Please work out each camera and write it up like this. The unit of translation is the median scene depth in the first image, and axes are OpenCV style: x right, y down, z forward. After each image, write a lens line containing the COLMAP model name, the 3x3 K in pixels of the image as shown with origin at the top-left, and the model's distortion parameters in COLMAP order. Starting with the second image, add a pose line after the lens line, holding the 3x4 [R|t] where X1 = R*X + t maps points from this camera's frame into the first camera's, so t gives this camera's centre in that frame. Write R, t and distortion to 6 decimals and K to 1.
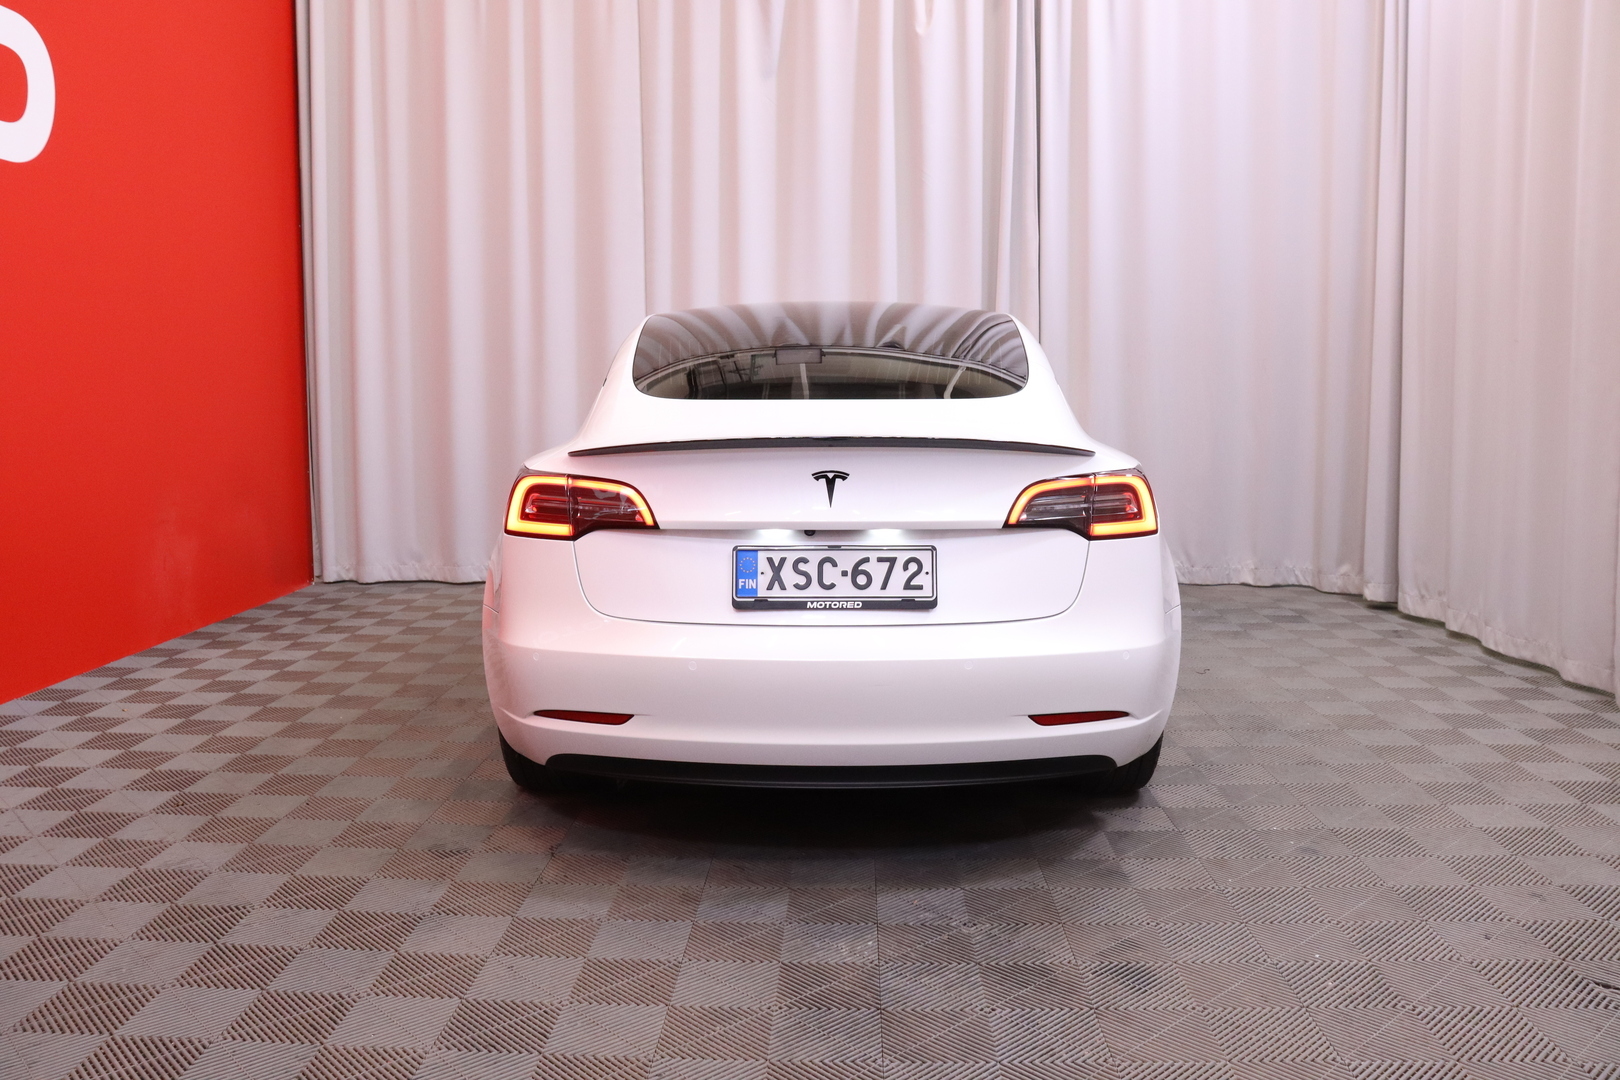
lens RADIAL K [[1316.1, 0, 812.9], [0, 1316.1, 529.4], [0, 0, 1]] dist [-0.111820, 0.040556]
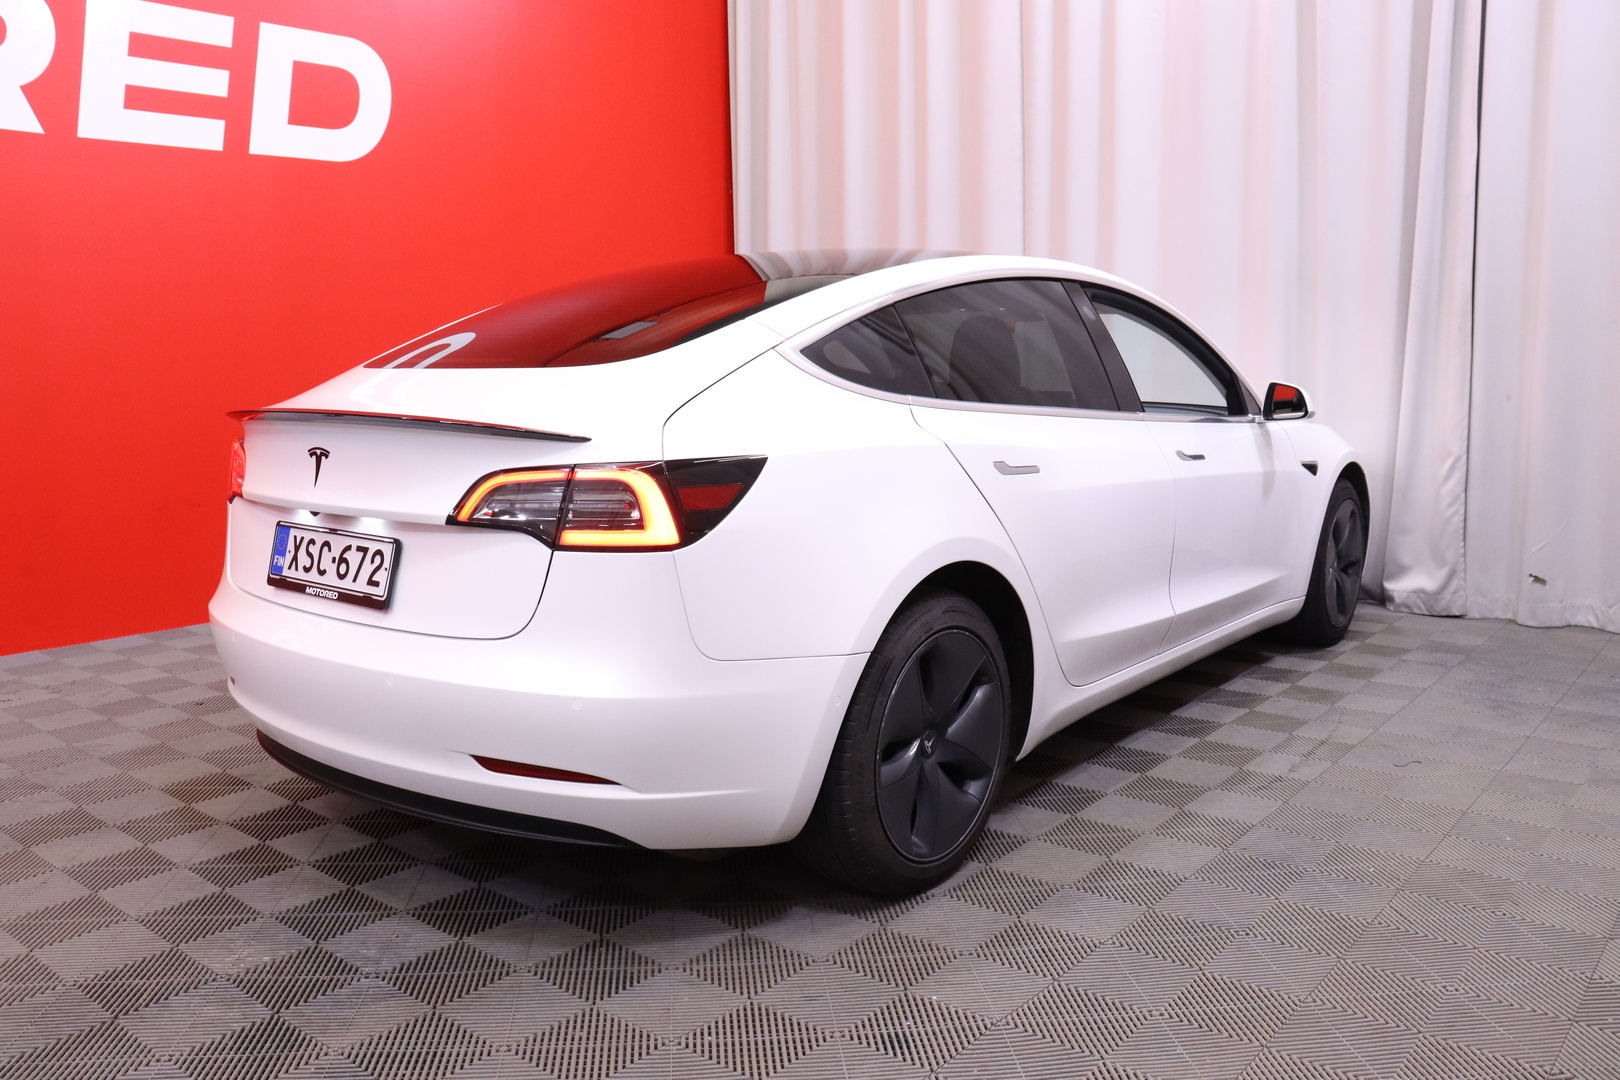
lens RADIAL K [[1316.1, 0, 754.4], [0, 1316.1, 500.1], [0, 0, 1]] dist [-0.111820, 0.040556]
pose [[0.782932, 0.069648, -0.618196, 0.808670], [-0.063104, 0.997479, 0.032459, -0.055903], [0.618899, 0.013597, 0.785353, 0.467813]]
